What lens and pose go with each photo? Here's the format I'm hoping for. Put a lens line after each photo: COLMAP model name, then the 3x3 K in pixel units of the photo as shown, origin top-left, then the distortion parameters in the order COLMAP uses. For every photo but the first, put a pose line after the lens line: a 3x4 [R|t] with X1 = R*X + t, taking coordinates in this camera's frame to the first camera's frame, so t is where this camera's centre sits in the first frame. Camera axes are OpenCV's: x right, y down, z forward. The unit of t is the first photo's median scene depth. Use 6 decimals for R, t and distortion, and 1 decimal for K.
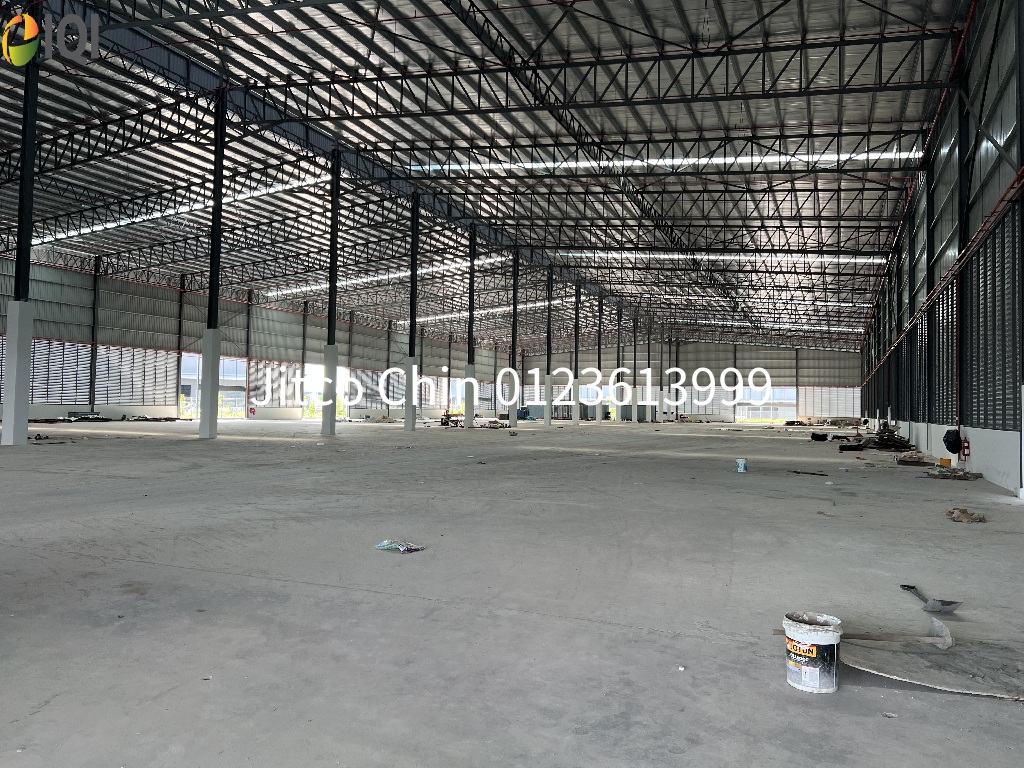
lens RADIAL K [[786.0, 0, 512.0], [0, 786.0, 384.0], [0, 0, 1]] dist [0.031260, -0.003251]
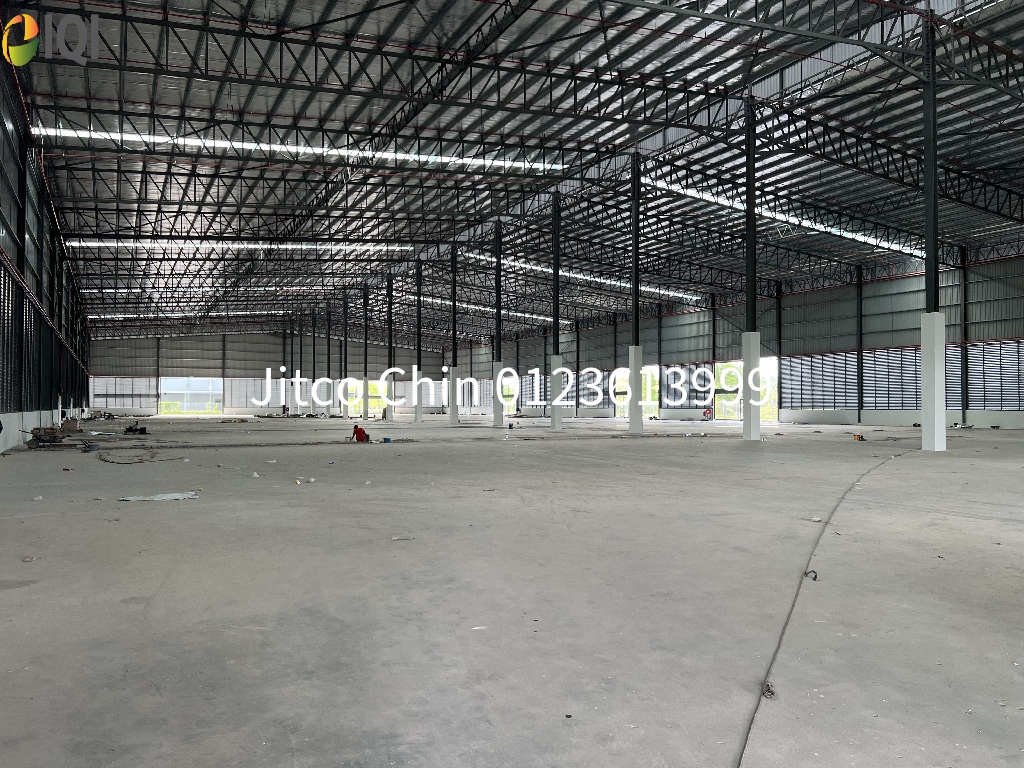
lens RADIAL K [[790.5, 0, 512.0], [0, 790.5, 384.0], [0, 0, 1]] dist [0.057021, -0.000035]
pose [[0.635230, -0.147946, 0.758021, -0.194072], [0.134506, 0.987674, 0.080050, -0.018174], [-0.760521, 0.051108, 0.647299, 0.083055]]
